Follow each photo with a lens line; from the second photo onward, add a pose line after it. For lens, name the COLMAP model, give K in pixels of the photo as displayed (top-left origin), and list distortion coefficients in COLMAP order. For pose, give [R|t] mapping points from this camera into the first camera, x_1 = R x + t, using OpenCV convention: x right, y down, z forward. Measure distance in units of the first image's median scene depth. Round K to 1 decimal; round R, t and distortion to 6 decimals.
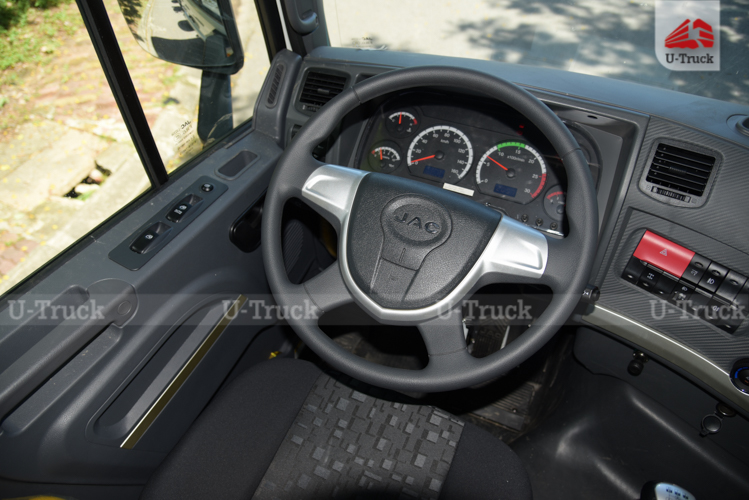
lens RADIAL K [[529.7, 0, 374.5], [0, 529.7, 262.2], [0, 0, 1]] dist [-0.092182, 0.002515]
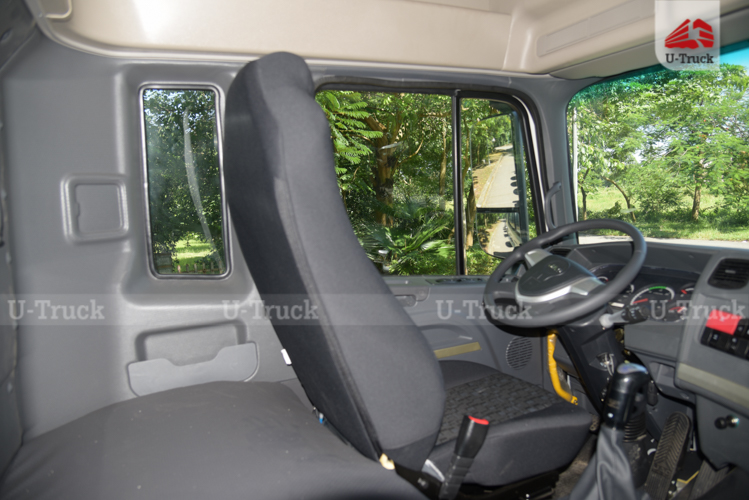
lens RADIAL K [[525.7, 0, 374.2], [0, 525.7, 242.9], [0, 0, 1]] dist [-0.095010, 0.062278]
pose [[0.757166, 0.040612, -0.651959, 0.661941], [-0.458954, 0.743282, -0.486716, 0.898100], [0.464823, 0.667744, 0.581427, -0.453950]]
